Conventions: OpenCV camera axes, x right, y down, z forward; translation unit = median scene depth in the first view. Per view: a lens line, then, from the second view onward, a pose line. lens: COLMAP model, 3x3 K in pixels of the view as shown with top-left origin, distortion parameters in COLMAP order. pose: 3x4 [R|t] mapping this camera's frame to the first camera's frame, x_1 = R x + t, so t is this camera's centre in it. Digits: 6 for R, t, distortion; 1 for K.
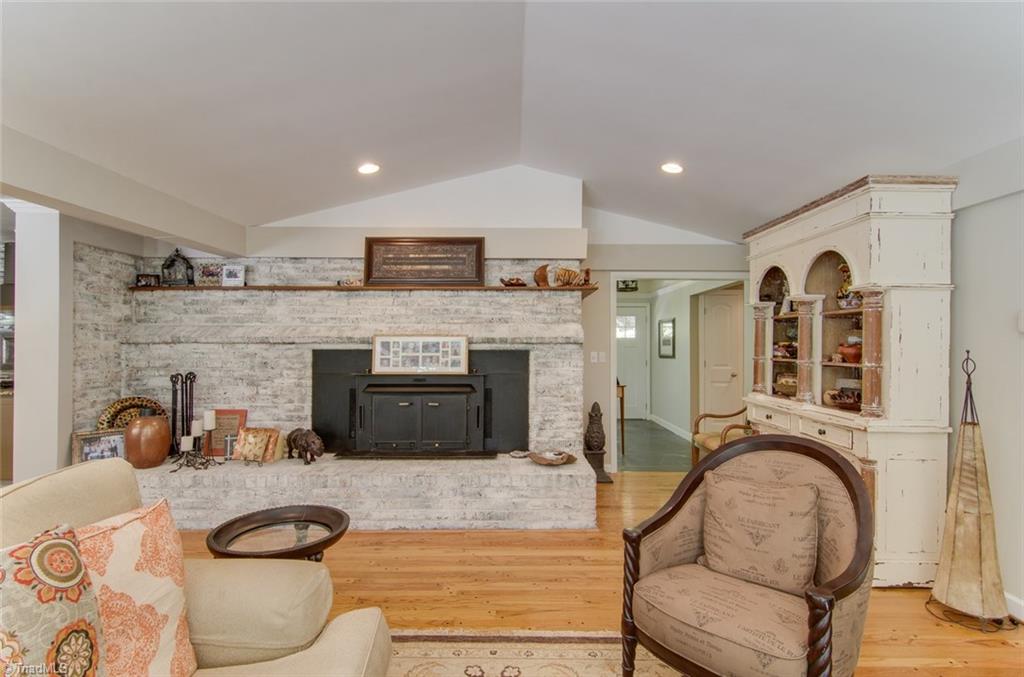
lens RADIAL K [[484.3, 0, 512.0], [0, 484.3, 339.8], [0, 0, 1]] dist [0.017336, -0.010402]
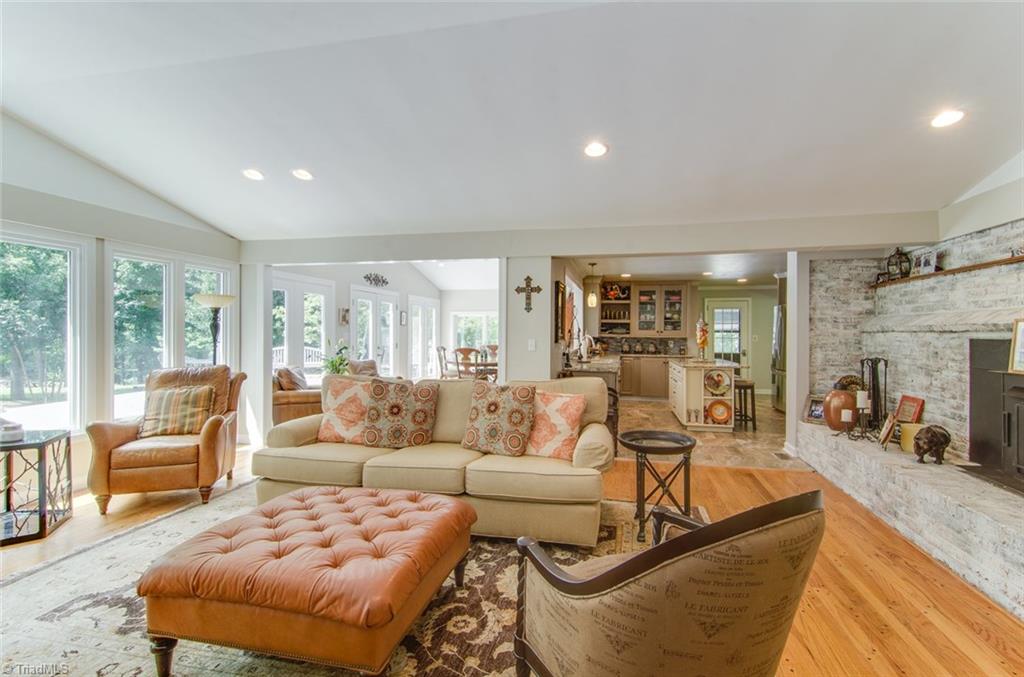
lens RADIAL K [[484.3, 0, 512.3], [0, 484.3, 332.6], [0, 0, 1]] dist [0.017336, -0.010402]
pose [[-0.227187, -0.000901, -0.973851, 0.608471], [0.003426, 0.999993, -0.001725, 0.007807], [0.973845, -0.003728, -0.227182, 0.423083]]
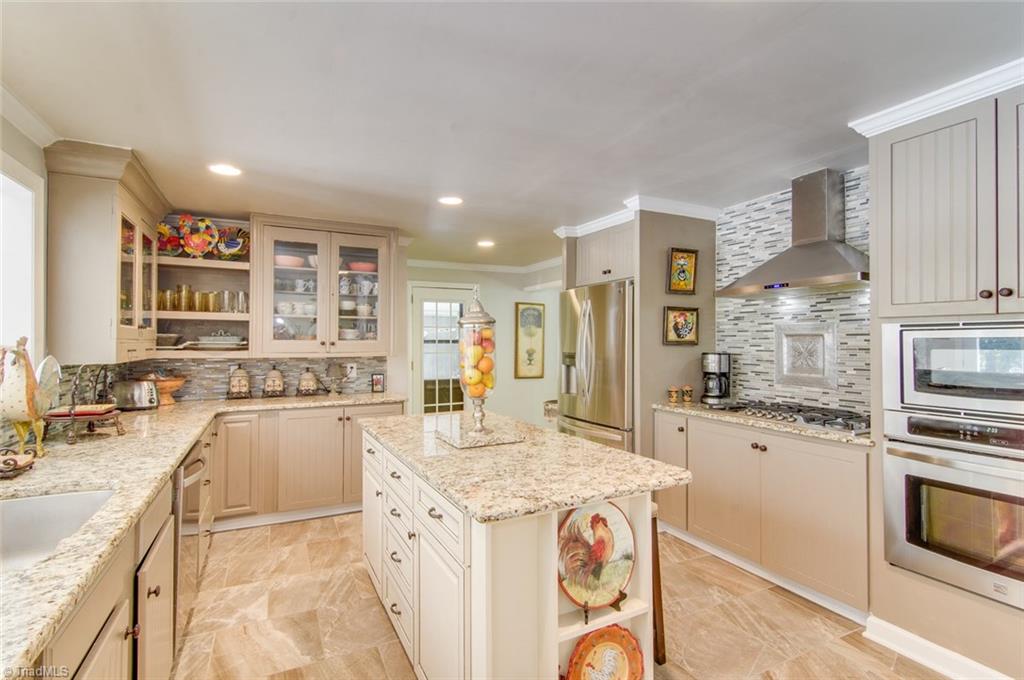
lens RADIAL K [[484.3, 0, 514.4], [0, 484.3, 334.9], [0, 0, 1]] dist [0.017336, -0.010402]
pose [[0.445791, -0.012926, -0.895044, -0.771748], [0.011034, 0.999899, -0.008944, -0.002050], [0.895069, -0.005889, 0.445889, 0.483741]]
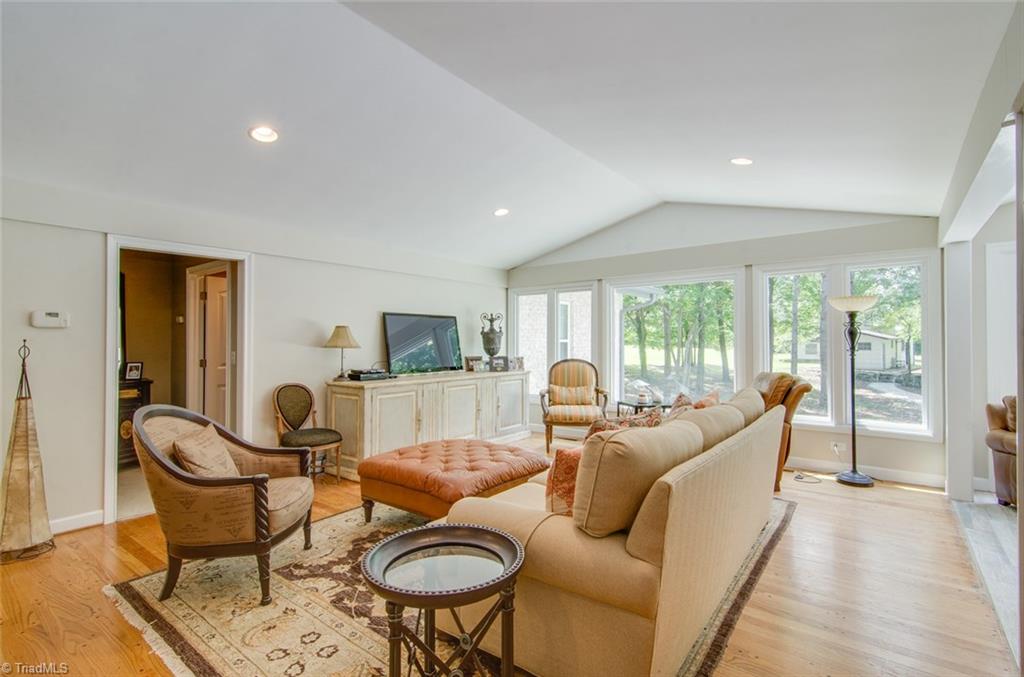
lens RADIAL K [[484.3, 0, 513.1], [0, 484.3, 336.4], [0, 0, 1]] dist [0.017336, -0.010402]
pose [[-0.789724, 0.009009, 0.613396, -0.495810], [-0.003475, 0.999810, -0.019158, 0.019580], [-0.613452, -0.017261, -0.789543, 0.738845]]
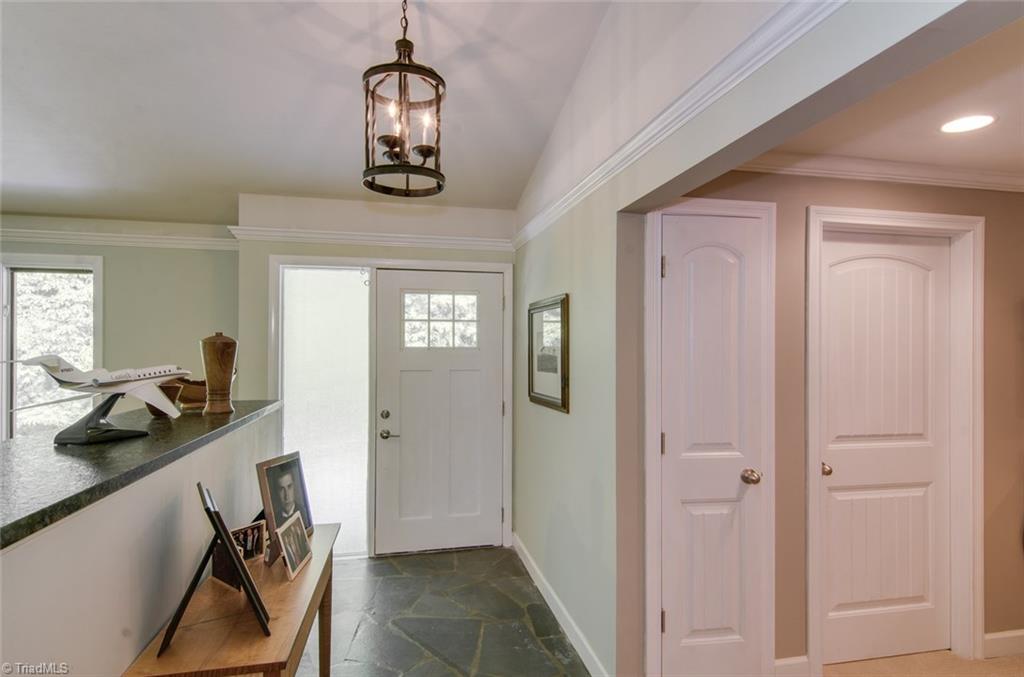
lens RADIAL K [[554.8, 0, 511.4], [0, 554.8, 340.8], [0, 0, 1]] dist [0.001917, 0.000006]
pose [[0.977451, 0.004357, 0.211119, 0.396807], [-0.004251, 0.999991, -0.000954, -0.021051], [-0.211121, 0.000035, 0.977460, 1.159832]]
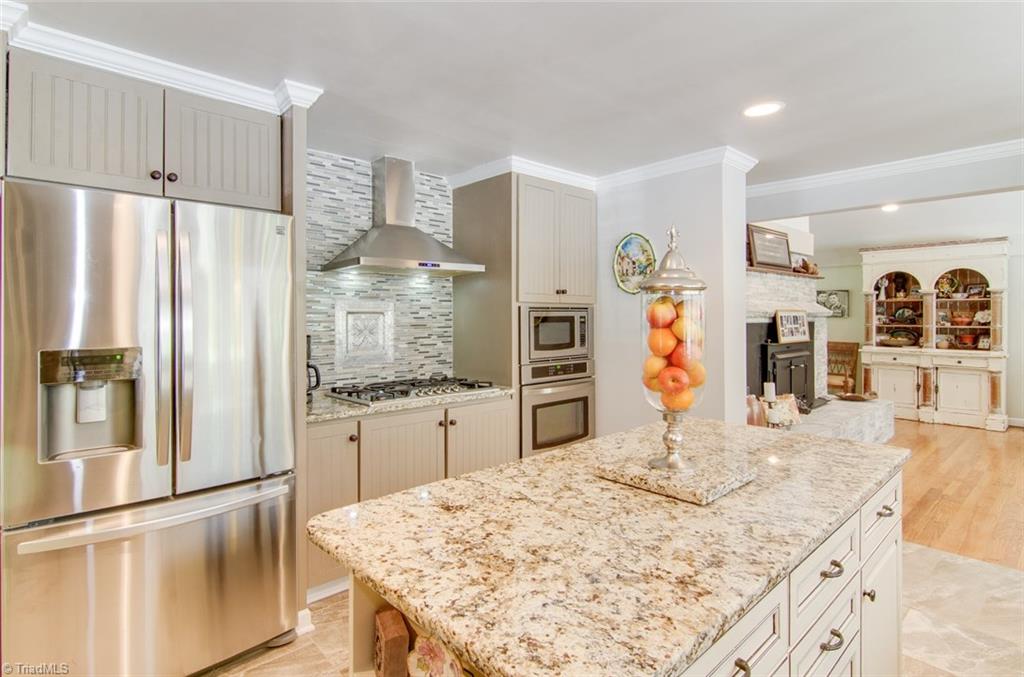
lens RADIAL K [[513.4, 0, 480.0], [0, 513.4, 312.9], [0, 0, 1]] dist [0.005862, -0.000844]
pose [[0.766117, 0.000045, 0.642702, -1.631033], [-0.000314, 1.000000, 0.000305, -0.003662], [-0.642701, -0.000436, 0.766117, 0.506030]]
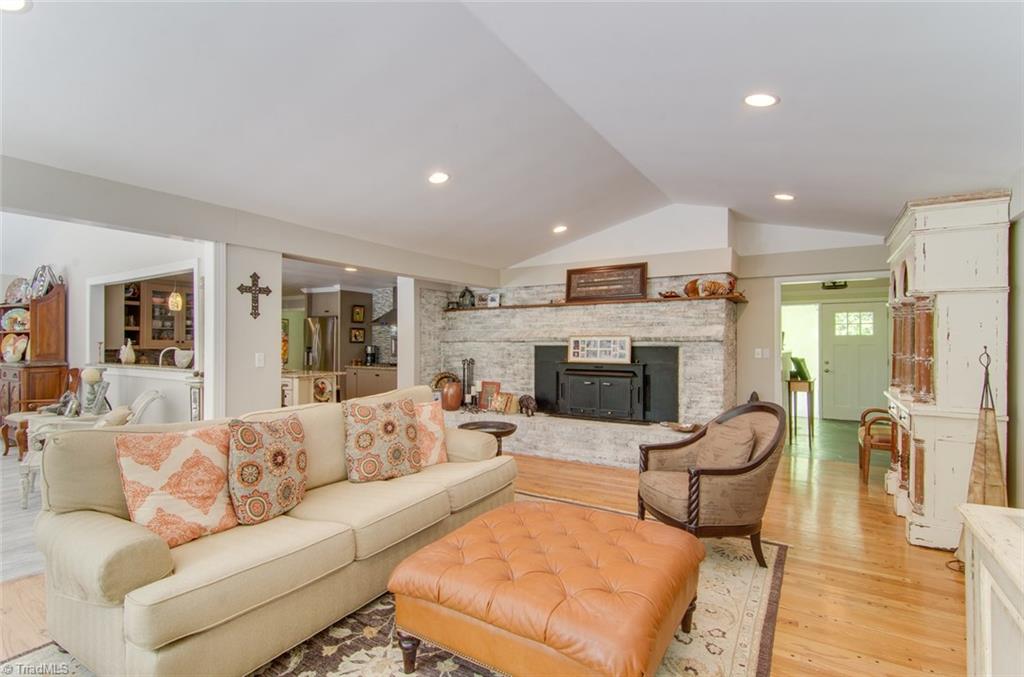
lens RADIAL K [[484.3, 0, 510.8], [0, 484.3, 342.2], [0, 0, 1]] dist [0.017336, -0.010402]
pose [[0.844611, -0.001641, -0.535379, 0.361016], [0.005966, 0.999962, 0.006346, -0.001277], [0.535348, -0.008554, 0.844588, -0.356273]]
